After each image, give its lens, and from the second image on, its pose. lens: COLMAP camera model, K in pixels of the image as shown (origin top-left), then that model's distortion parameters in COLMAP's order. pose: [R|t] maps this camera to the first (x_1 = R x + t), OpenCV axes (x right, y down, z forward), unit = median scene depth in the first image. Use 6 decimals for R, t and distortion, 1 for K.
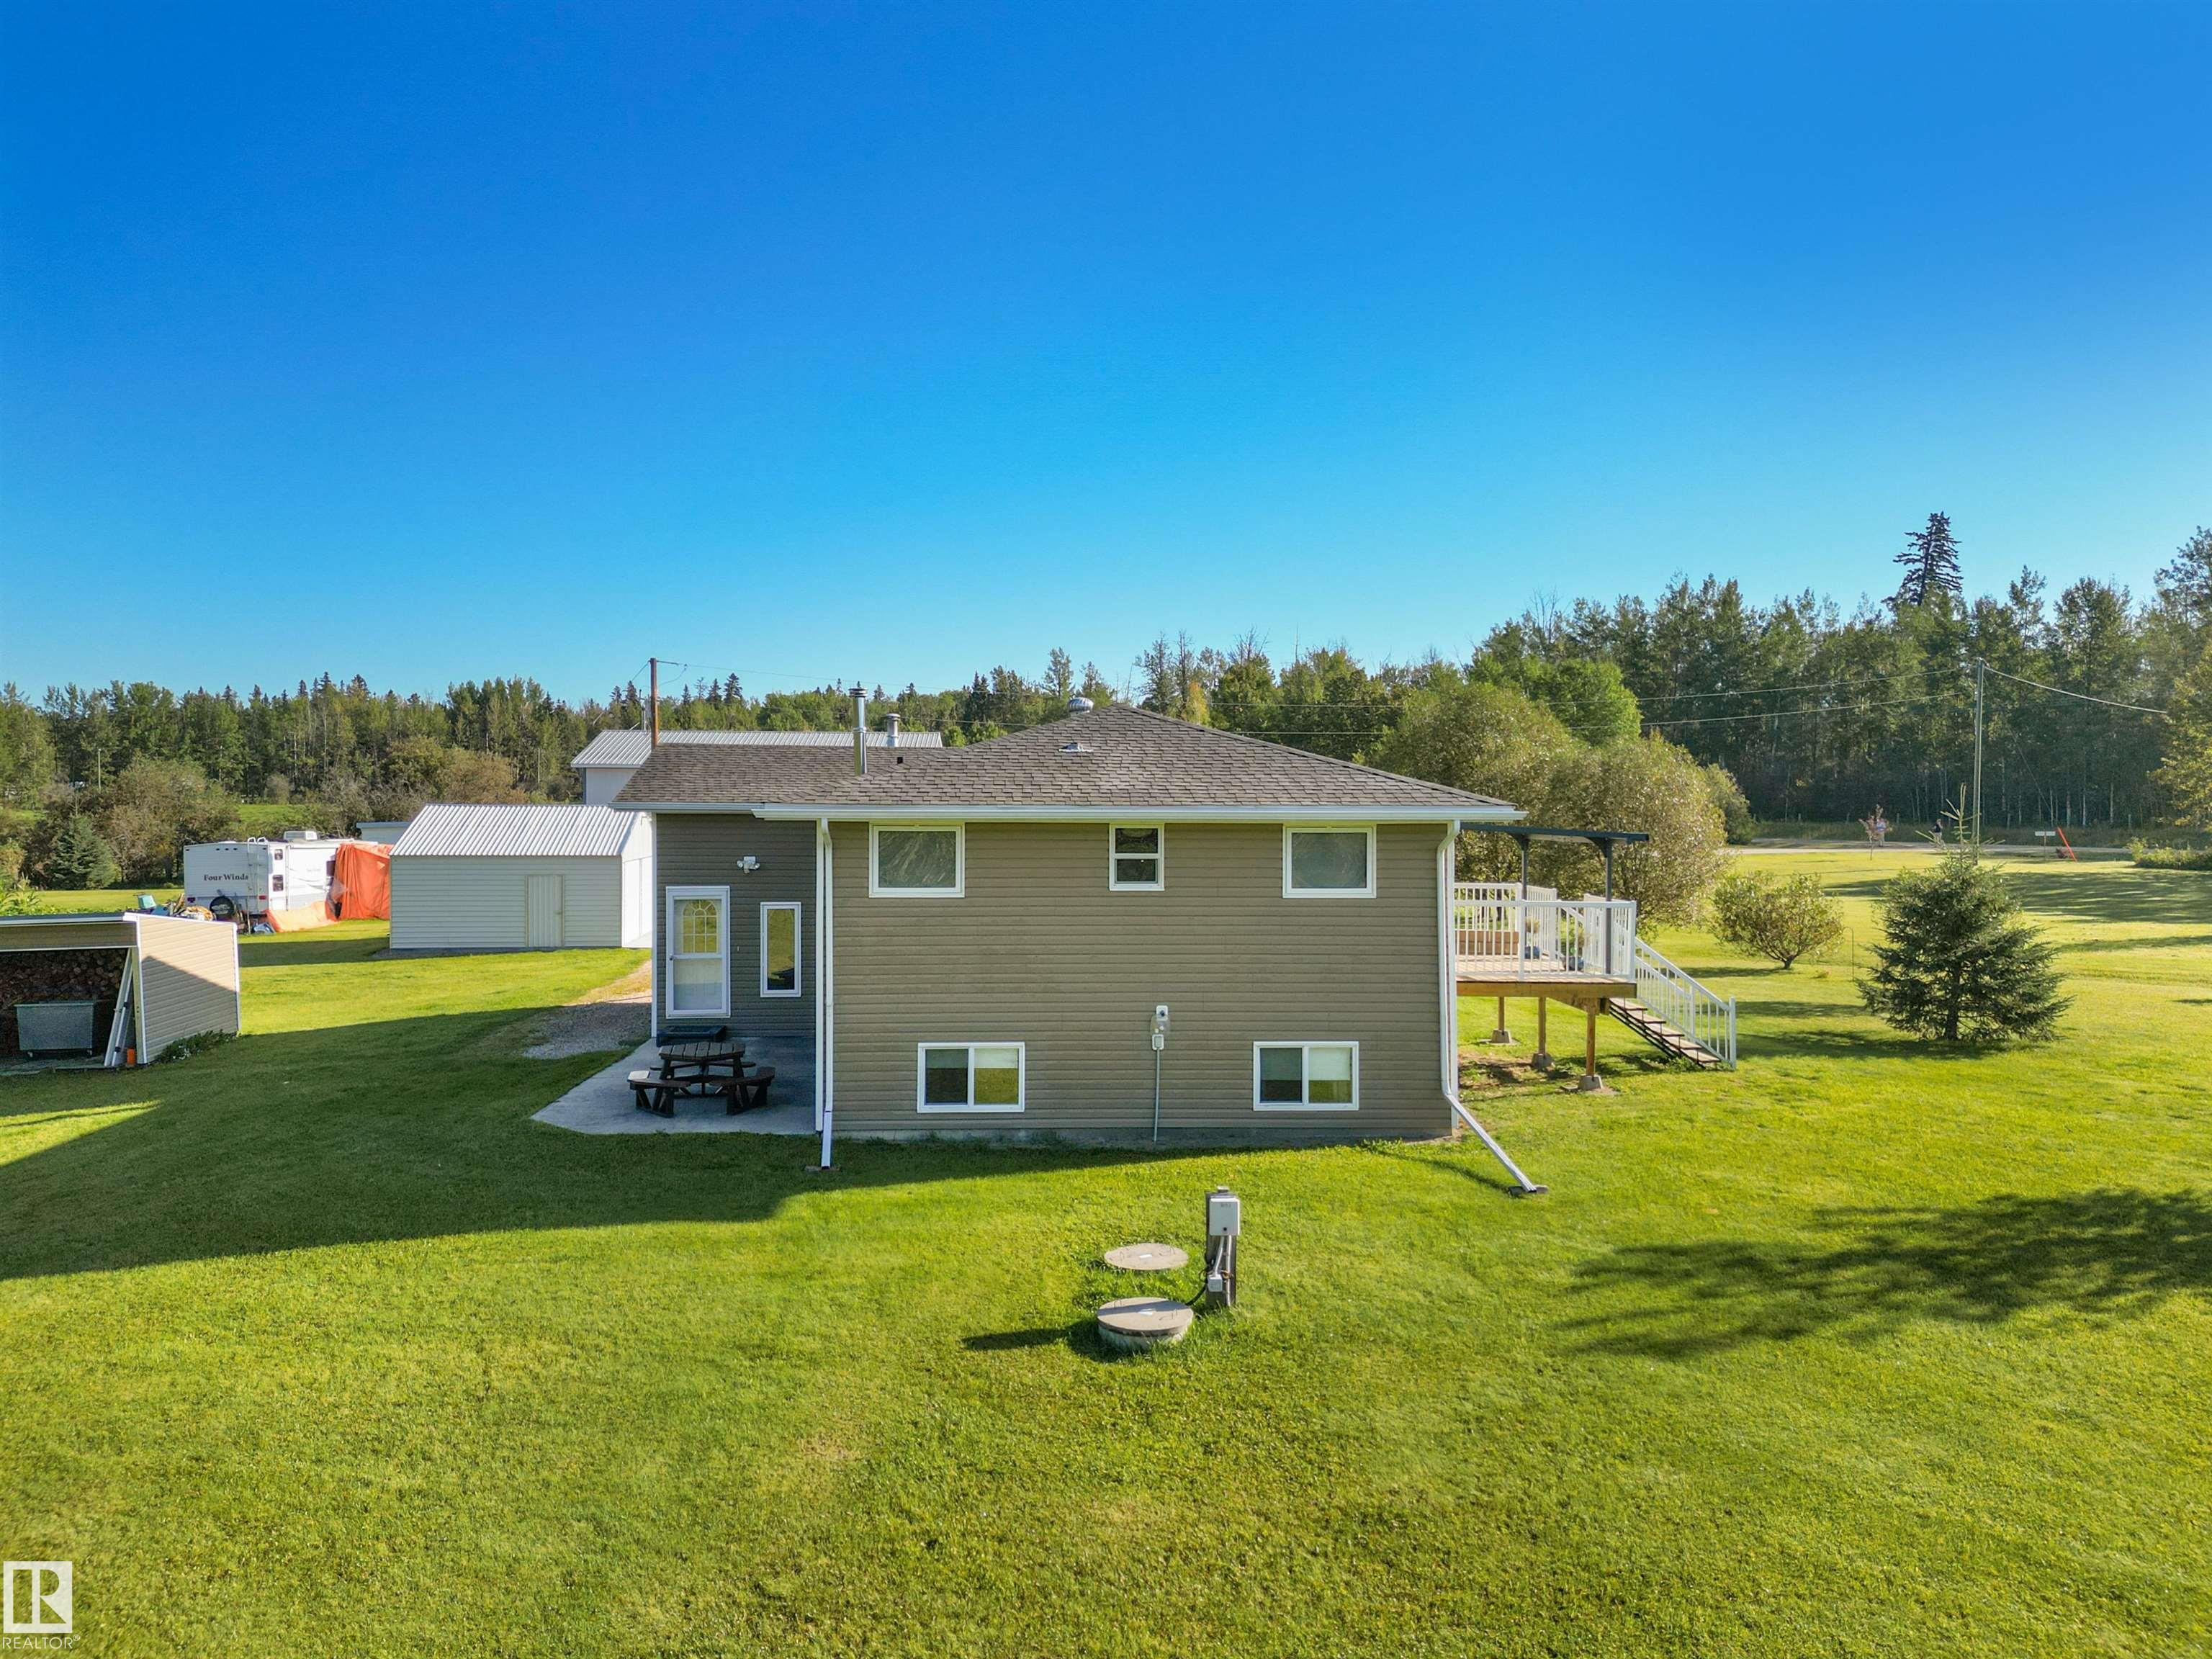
lens RADIAL K [[1541.9, 0, 1100.0], [0, 1541.9, 827.1], [0, 0, 1]] dist [0.103284, -0.114539]
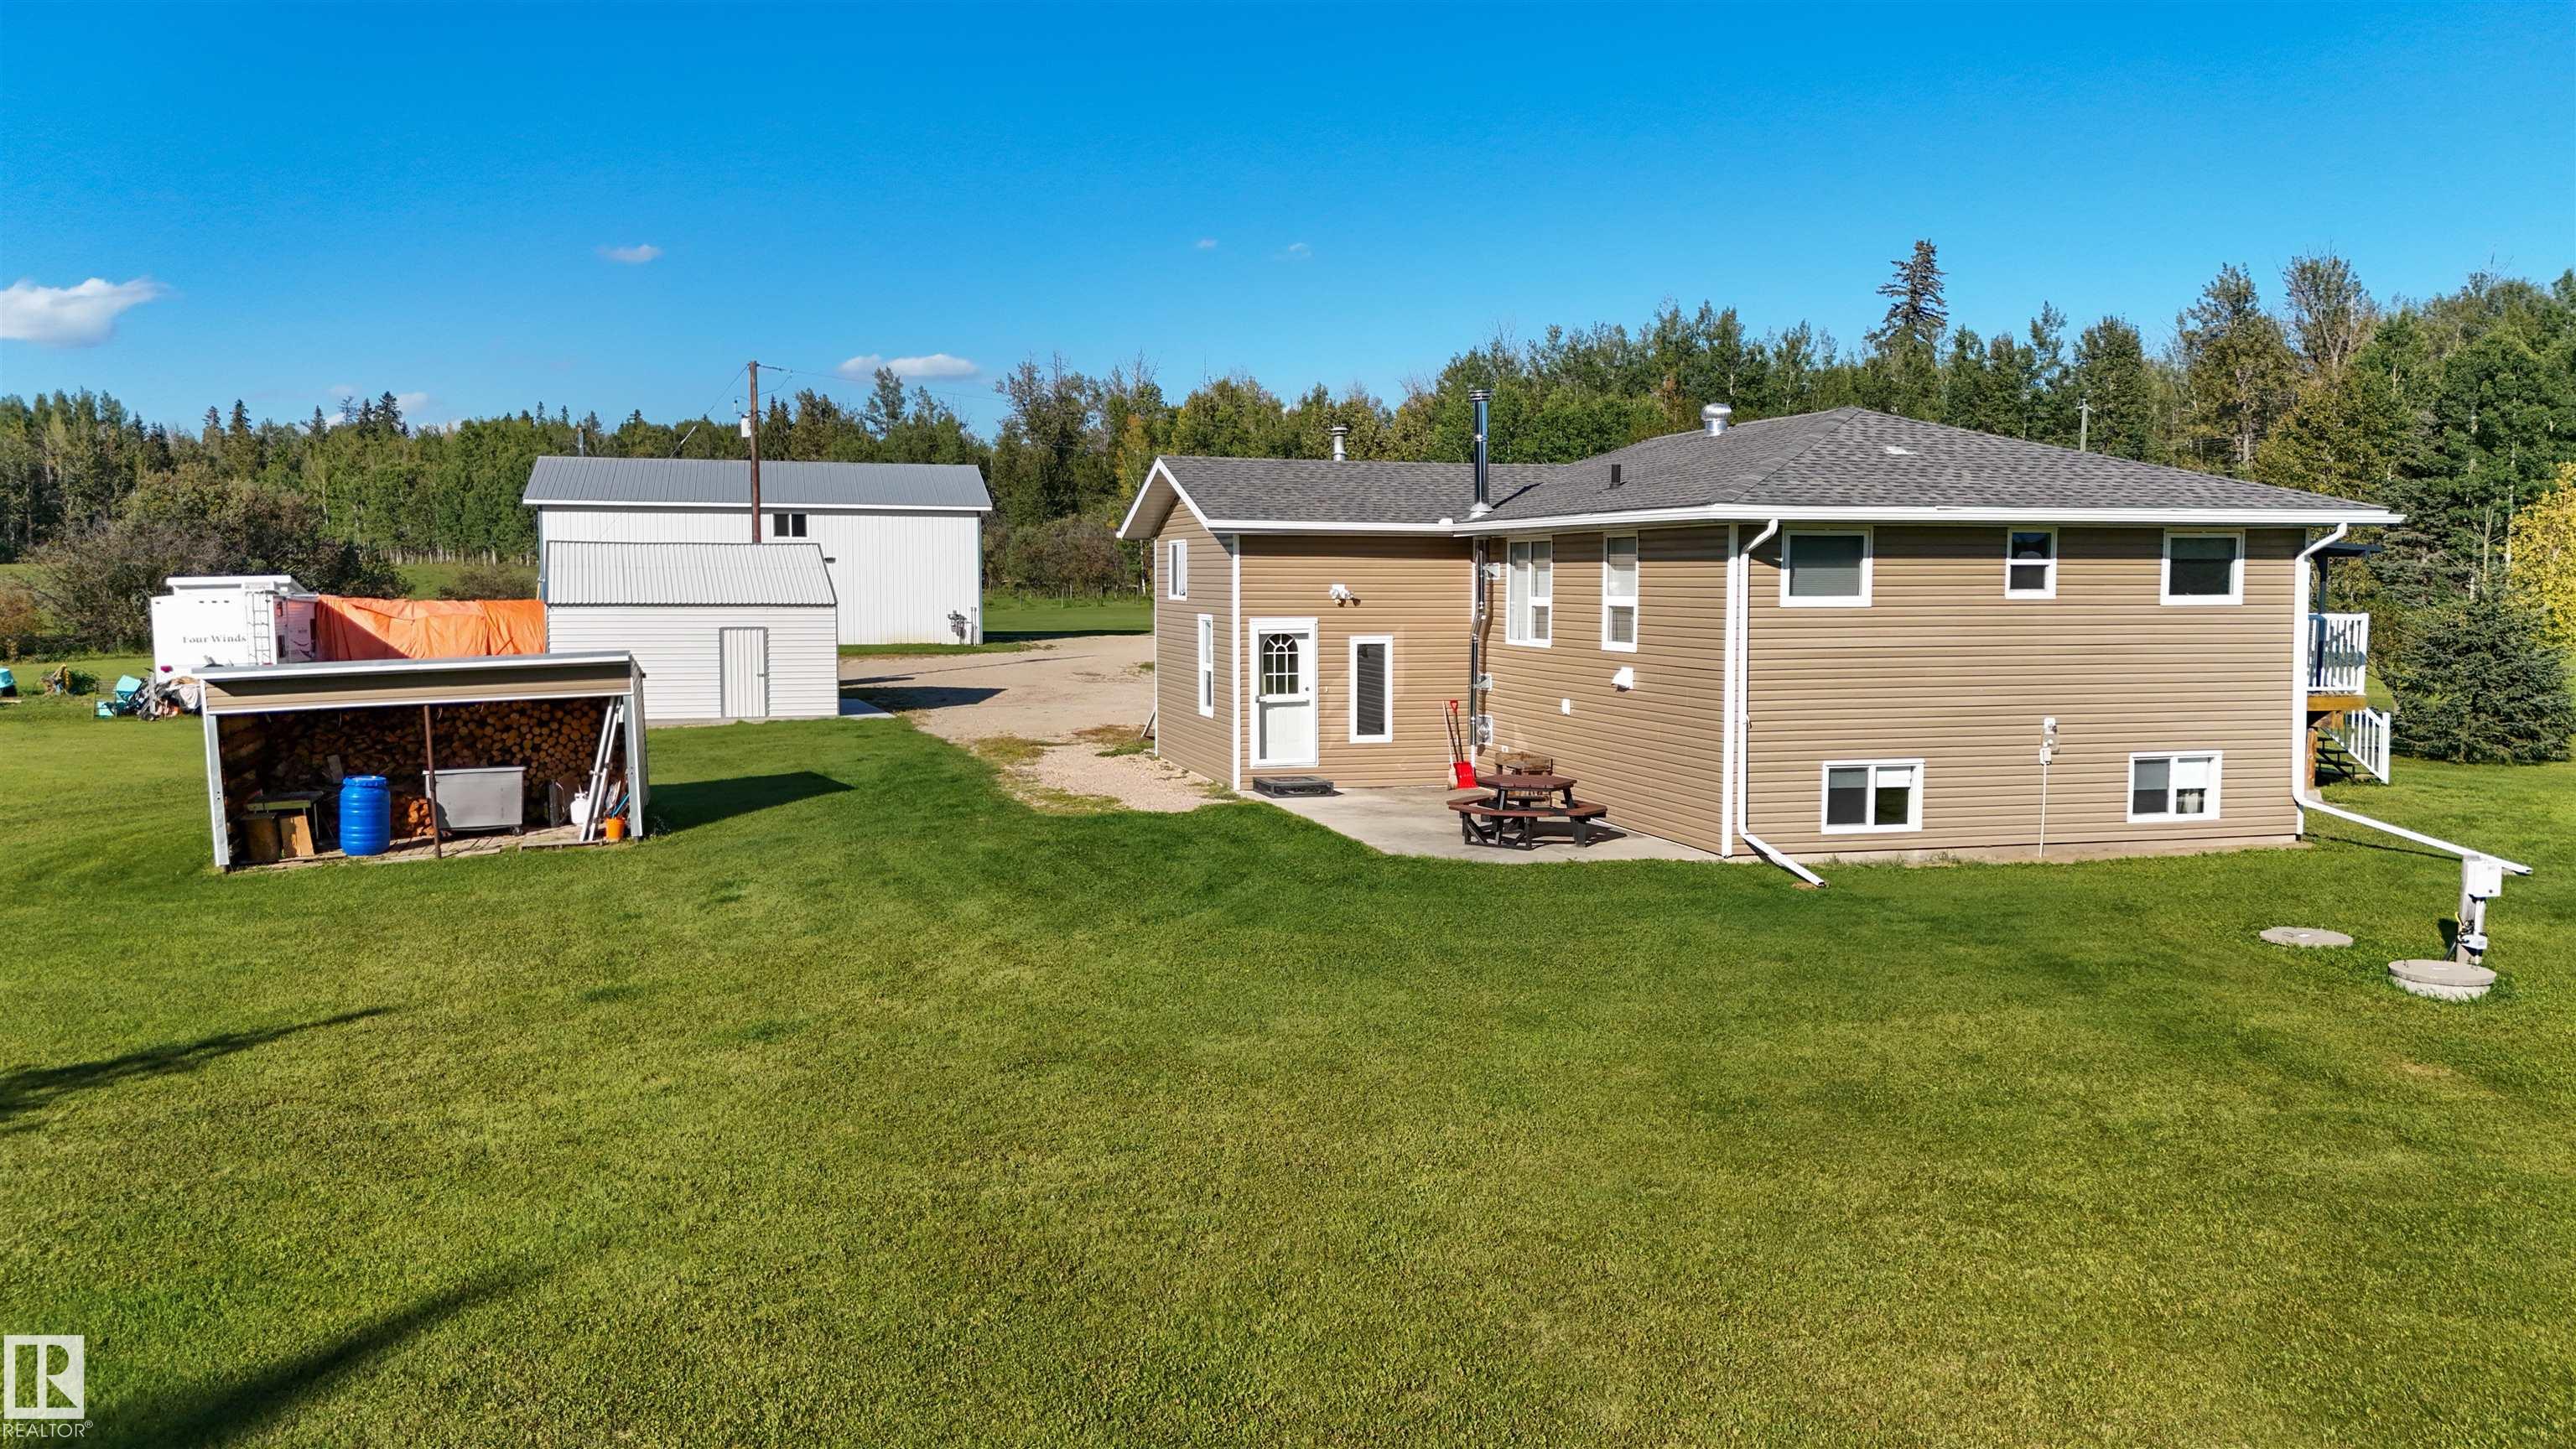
lens RADIAL K [[1901.1, 0, 1293.2], [0, 1901.1, 718.5], [0, 0, 1]] dist [0.083578, -0.092808]
pose [[0.973702, -0.018444, 0.227077, -0.107405], [0.004445, 0.998066, 0.062009, 0.006117], [-0.227781, -0.059369, 0.971901, -0.009326]]
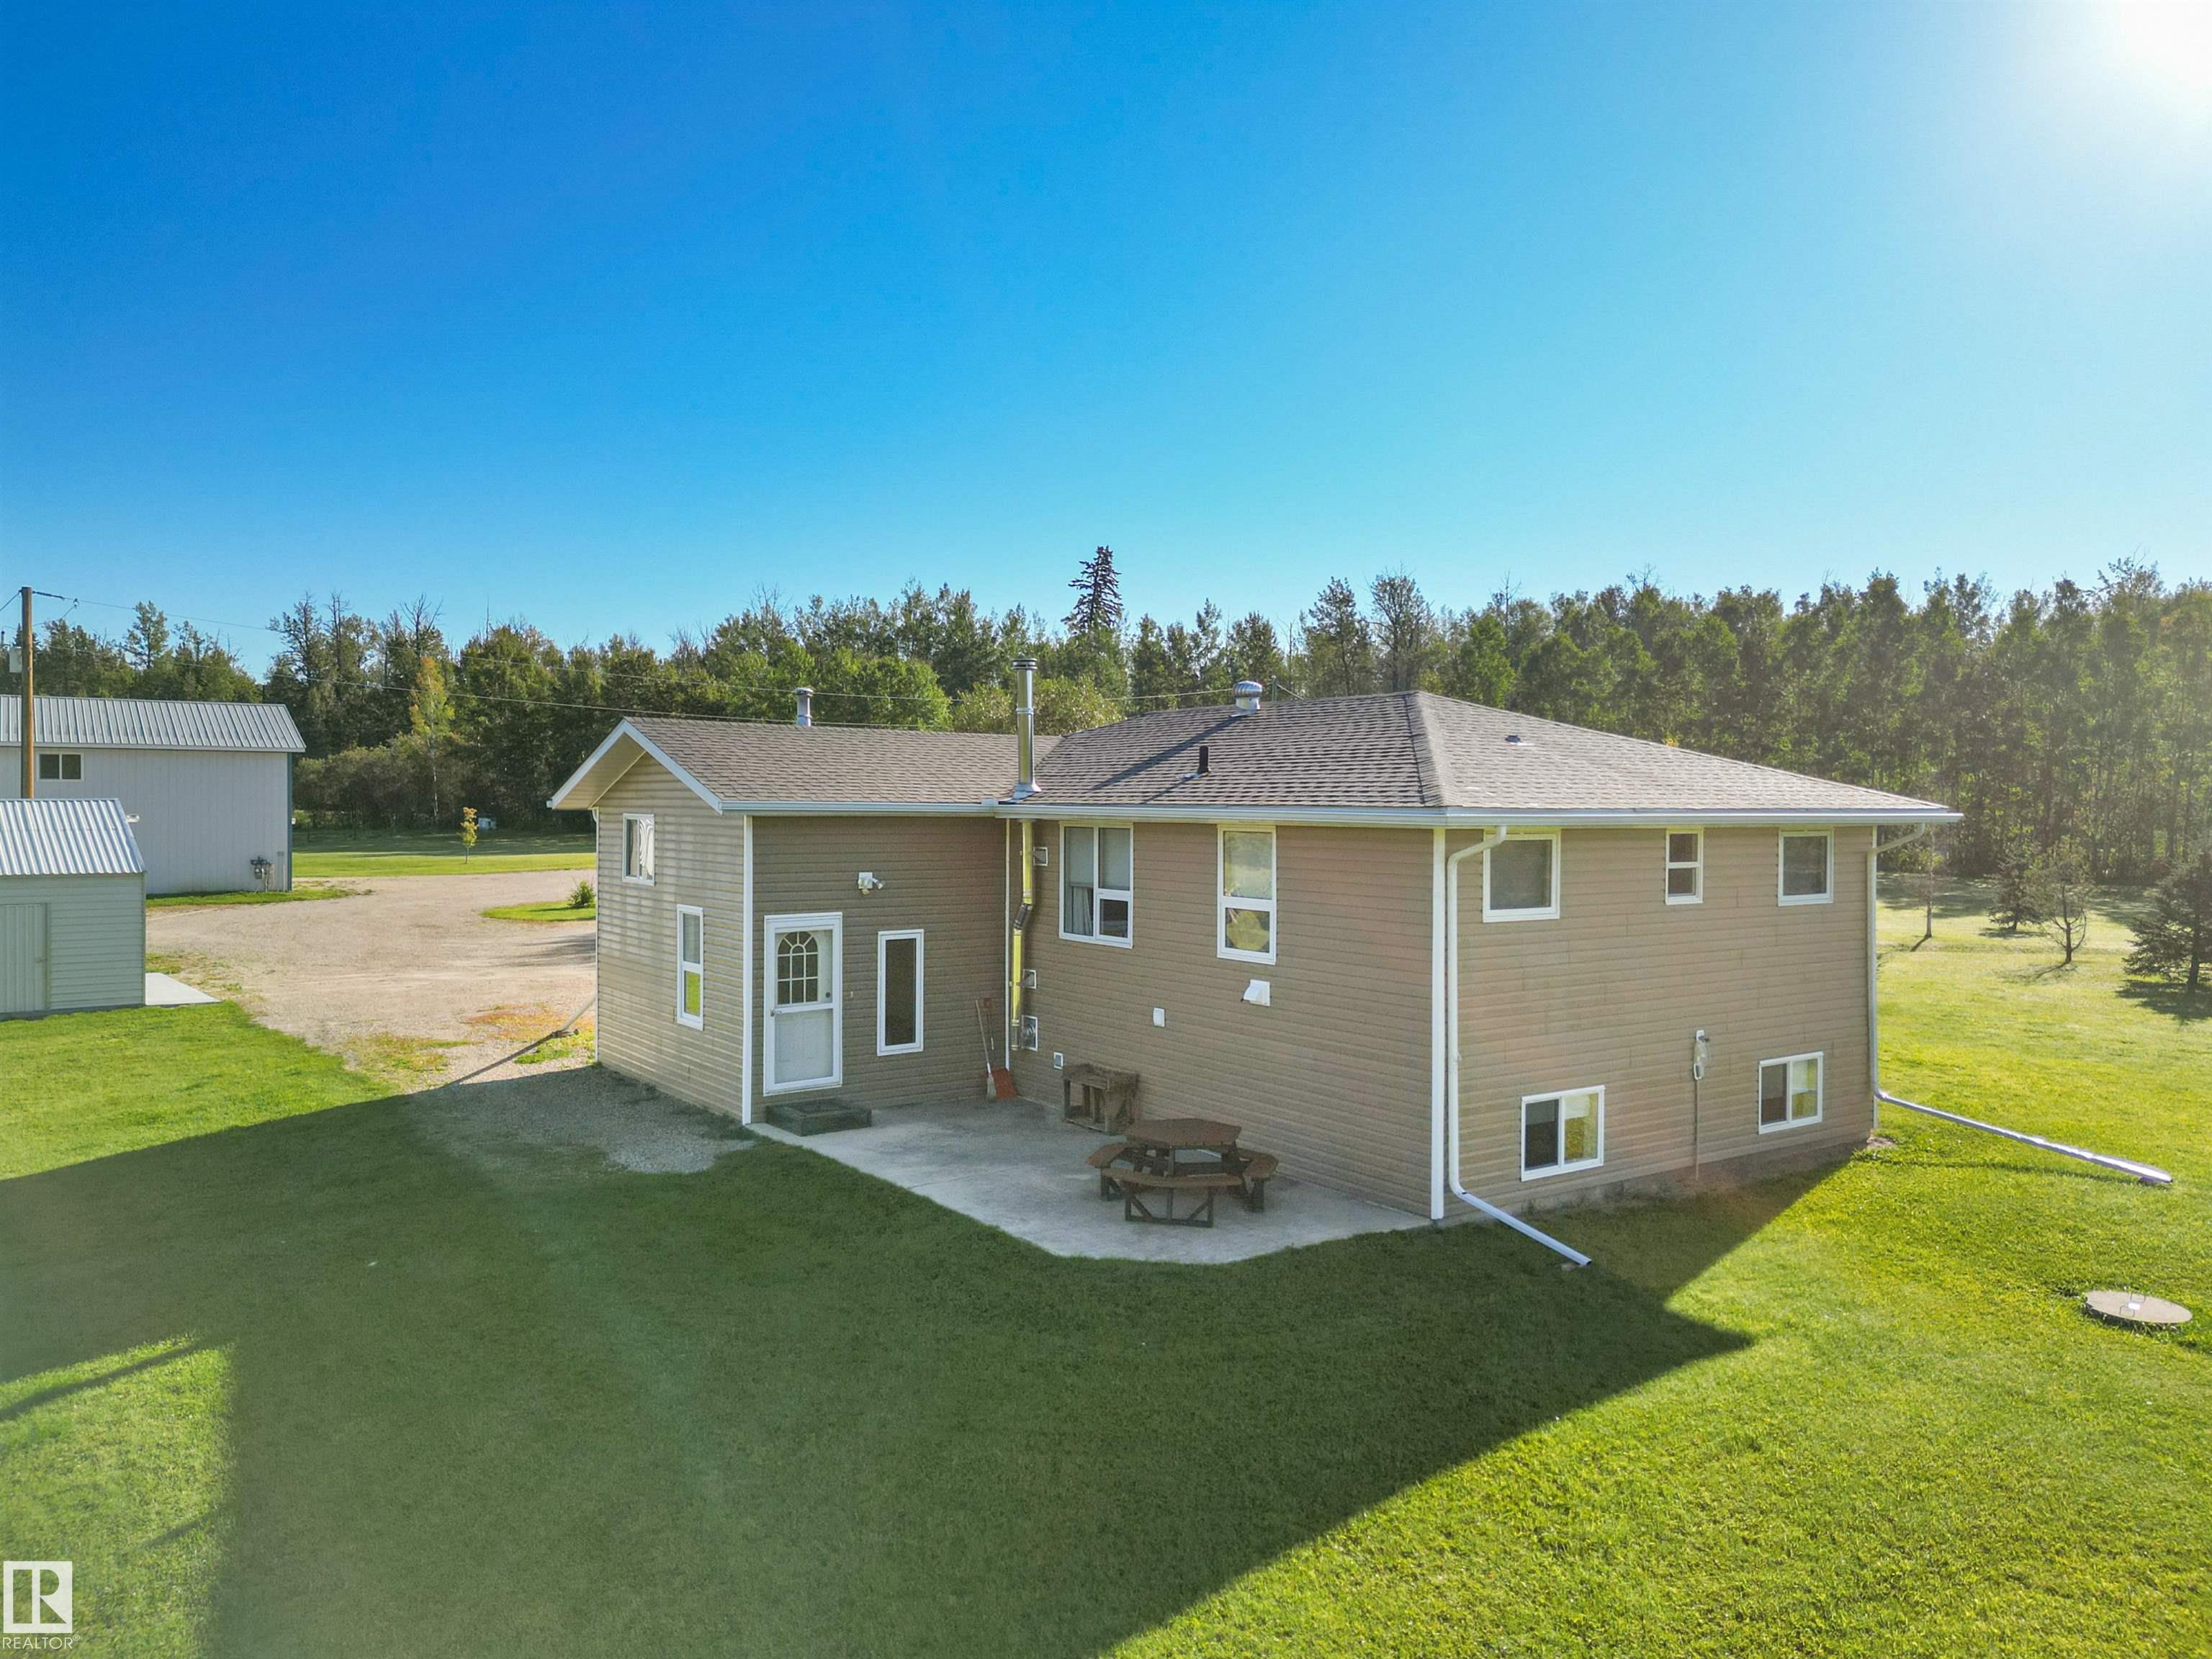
lens RADIAL K [[1541.9, 0, 1100.0], [0, 1541.9, 827.1], [0, 0, 1]] dist [0.103284, -0.114539]
pose [[0.841969, -0.006729, 0.539483, -0.116294], [0.003914, 0.999972, 0.006363, -0.001611], [-0.539511, -0.003246, 0.841972, 0.064945]]
